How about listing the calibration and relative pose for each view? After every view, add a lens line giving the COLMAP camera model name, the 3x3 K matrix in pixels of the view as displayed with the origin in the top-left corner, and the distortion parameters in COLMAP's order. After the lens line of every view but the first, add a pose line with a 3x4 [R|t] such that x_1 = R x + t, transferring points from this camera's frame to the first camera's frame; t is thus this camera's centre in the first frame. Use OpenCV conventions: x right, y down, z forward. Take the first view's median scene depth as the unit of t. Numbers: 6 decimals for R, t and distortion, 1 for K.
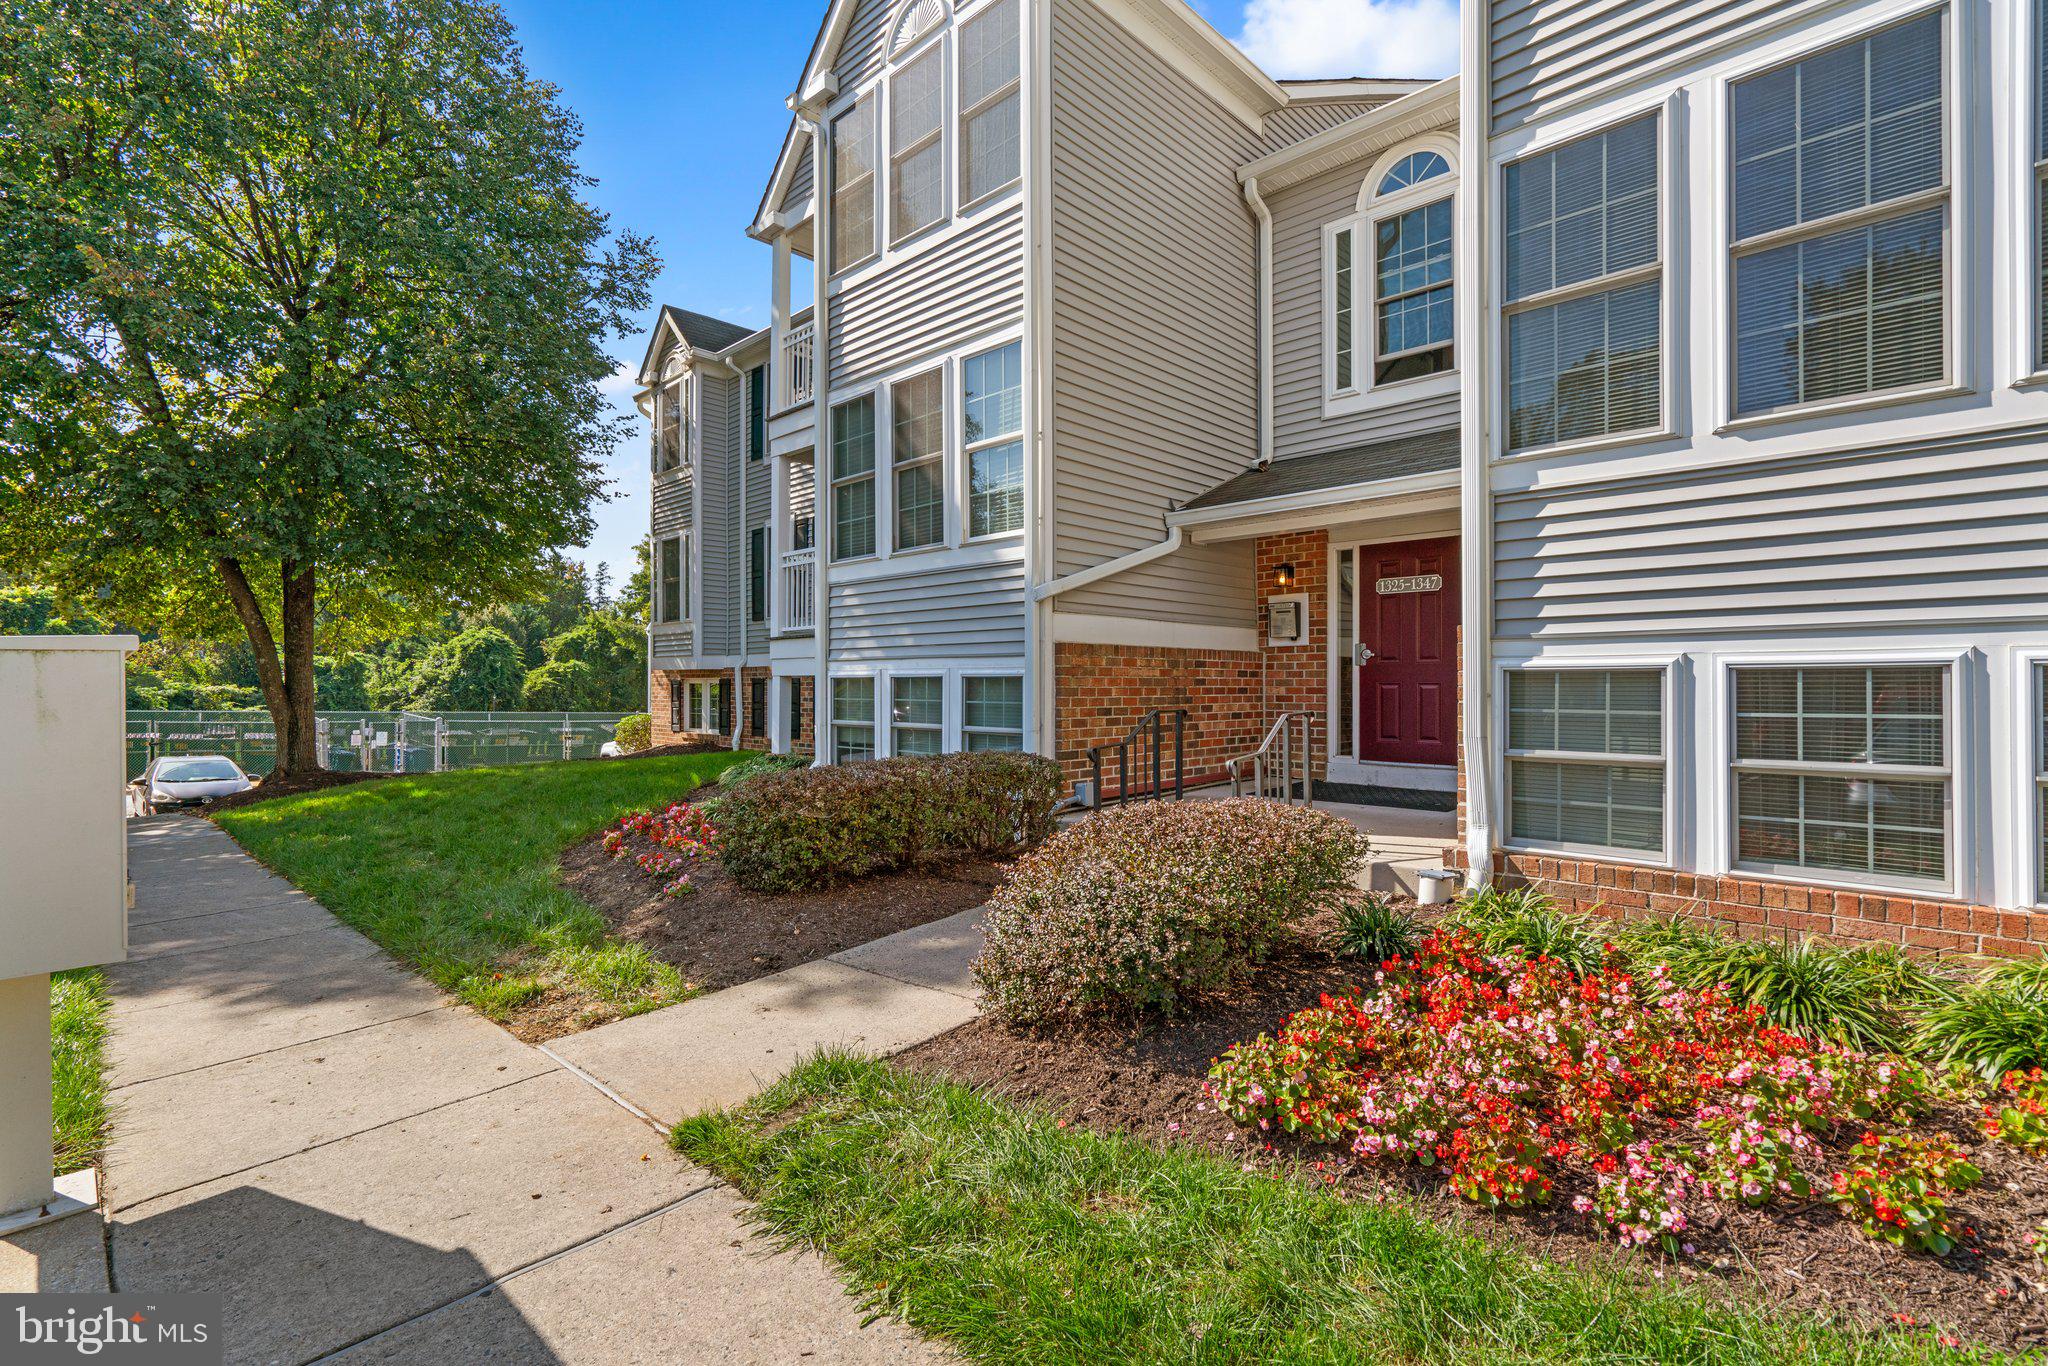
lens RADIAL K [[928.6, 0, 997.1], [0, 928.6, 687.2], [0, 0, 1]] dist [-0.008097, 0.002536]
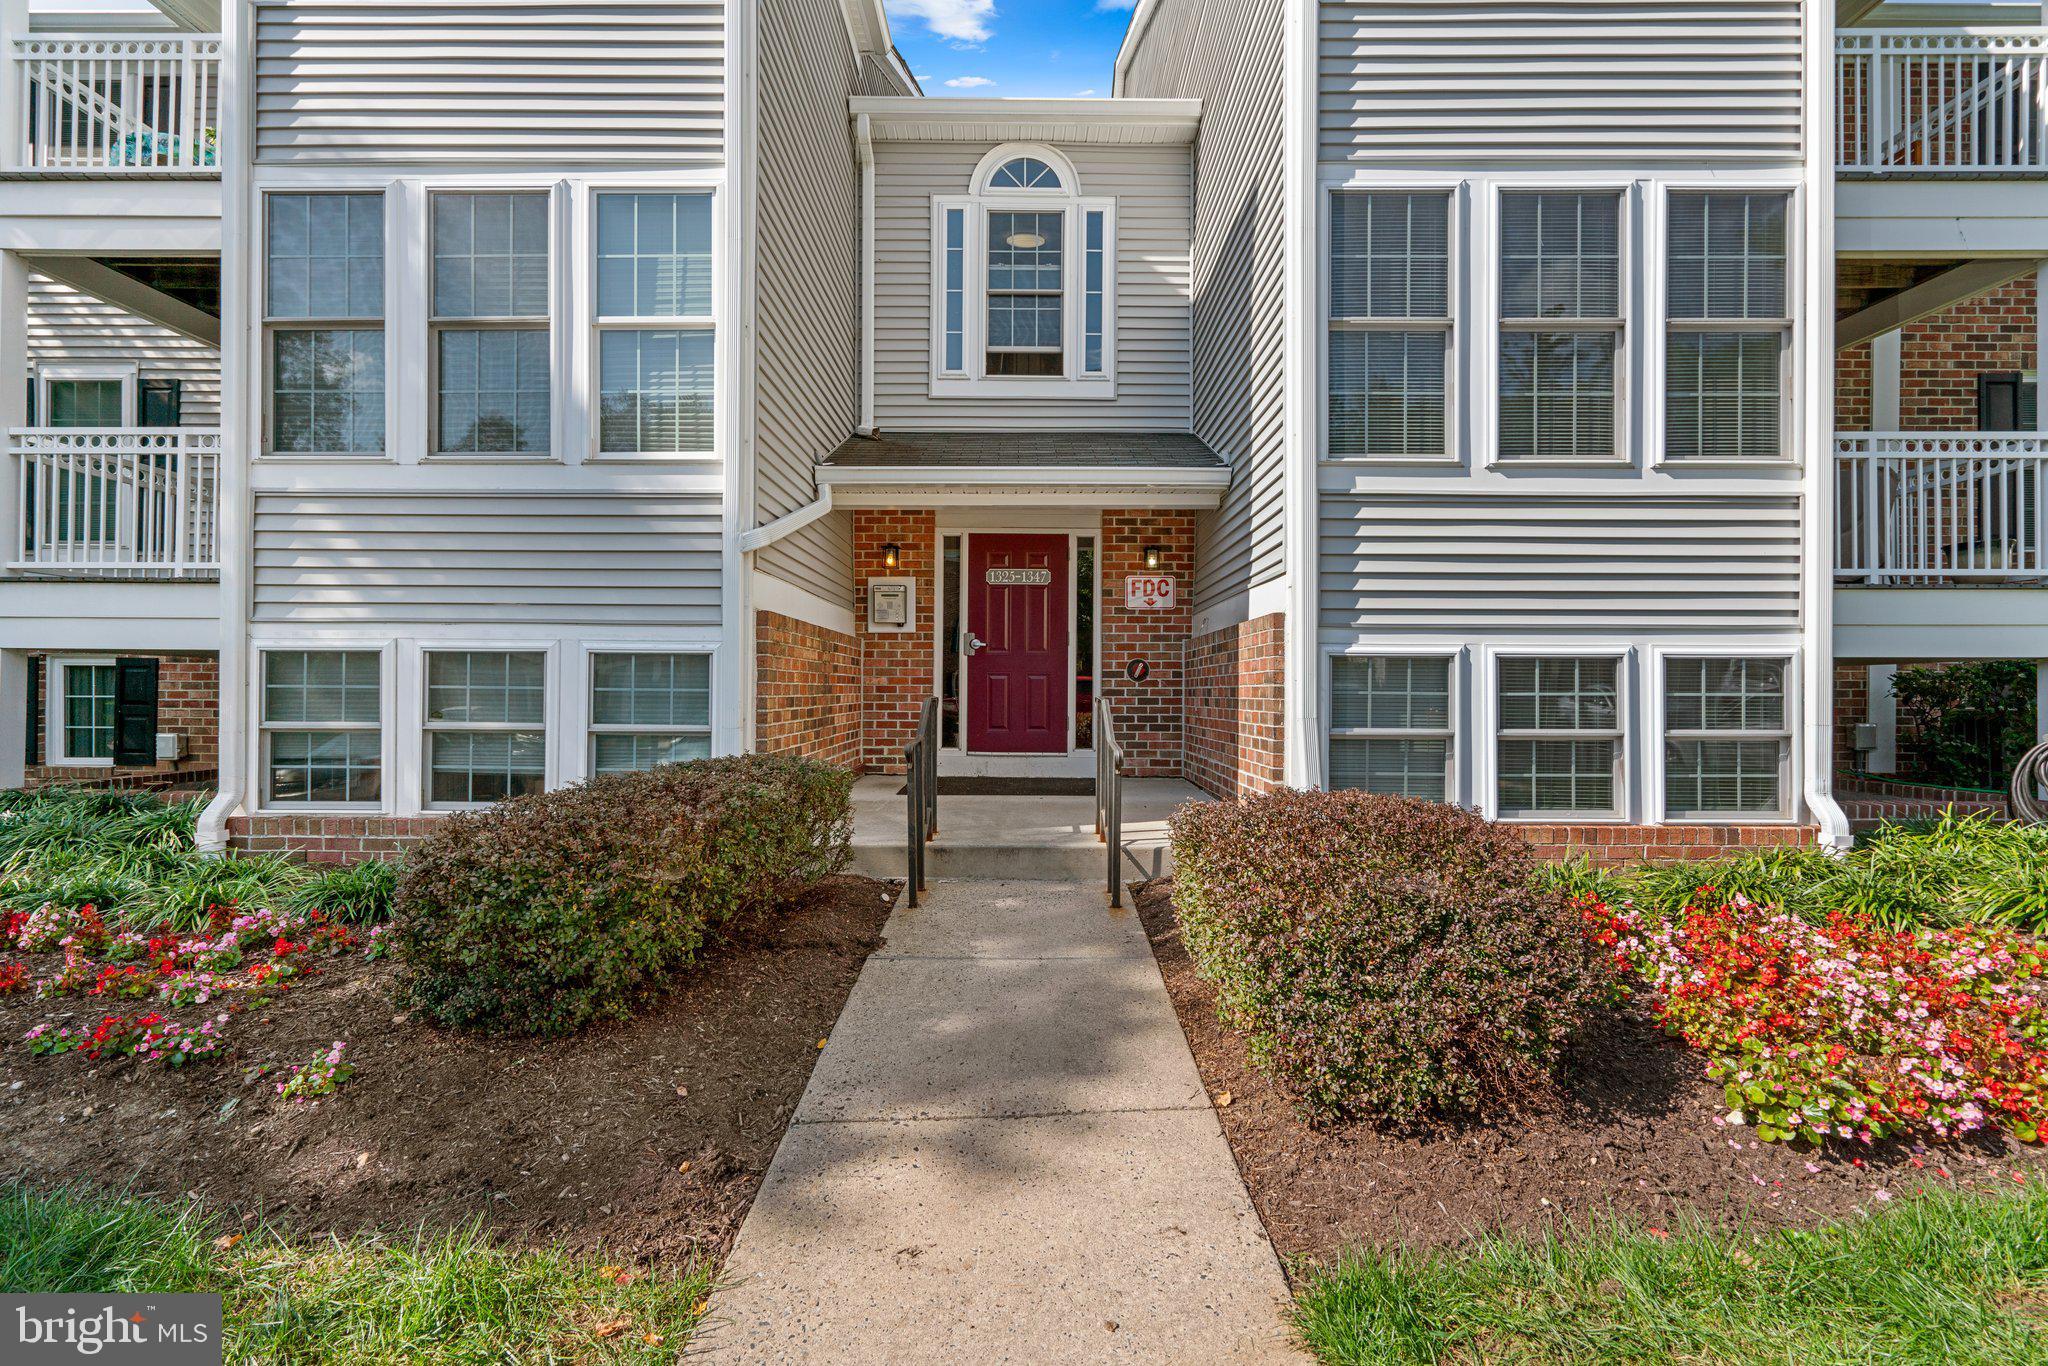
lens RADIAL K [[928.6, 0, 1011.5], [0, 928.6, 682.6], [0, 0, 1]] dist [-0.008097, 0.002536]
pose [[0.716256, 0.009116, 0.697778, -0.276812], [-0.004865, 0.999956, -0.008070, 0.013884], [-0.697821, 0.002385, 0.716268, 0.281600]]
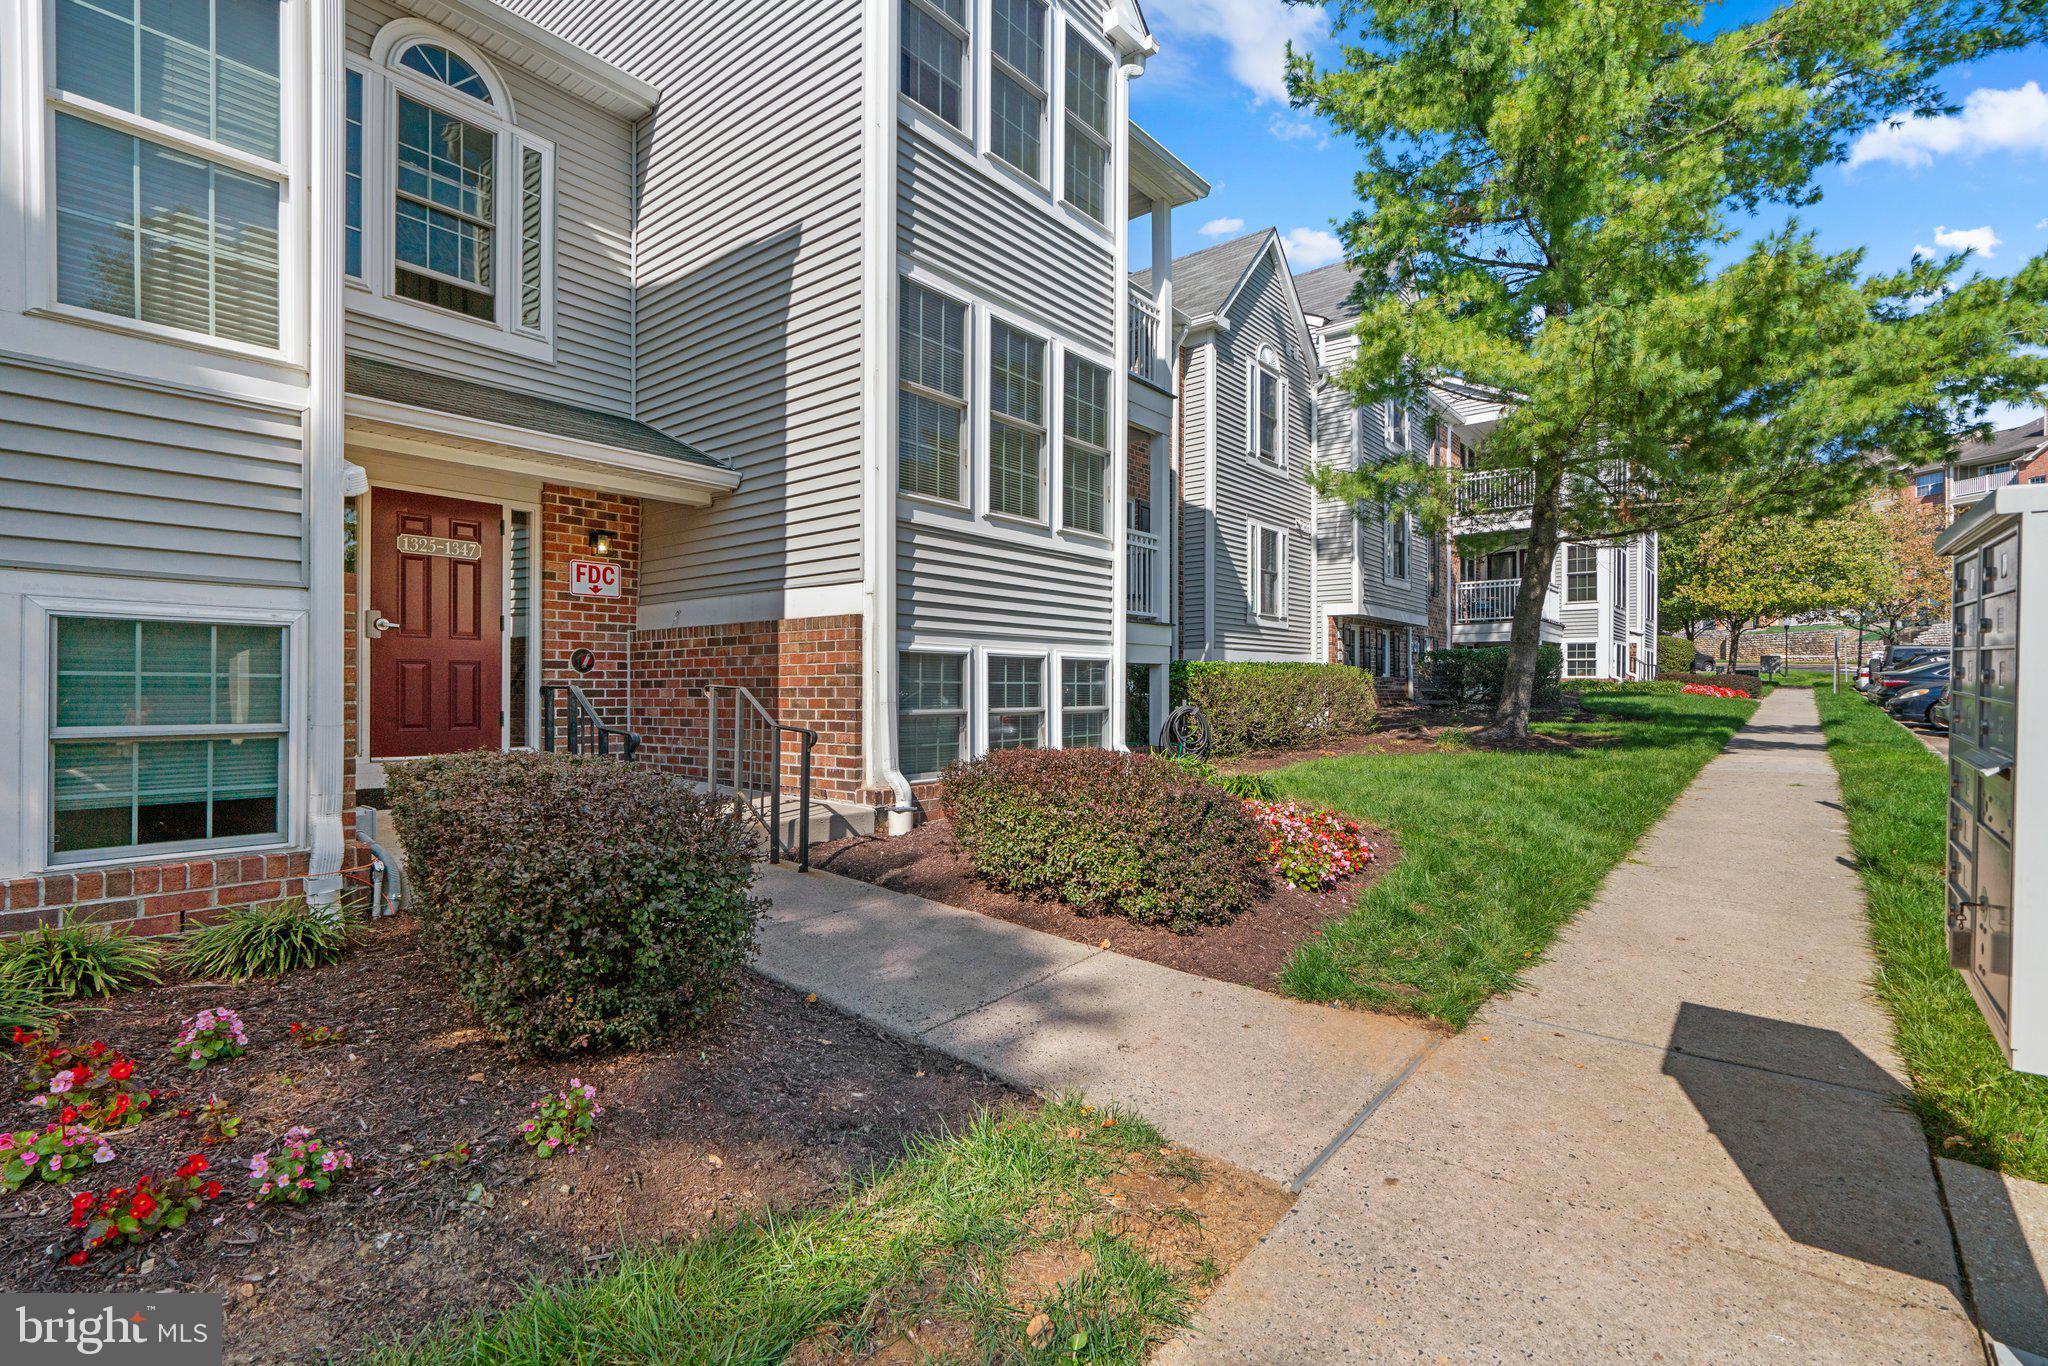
lens RADIAL K [[928.6, 0, 1055.2], [0, 928.6, 695.1], [0, 0, 1]] dist [-0.008097, 0.002536]
pose [[-0.100763, -0.006360, 0.994890, -0.476707], [-0.000225, 0.999980, 0.006370, 0.021163], [-0.994910, 0.000418, -0.100762, 0.531033]]
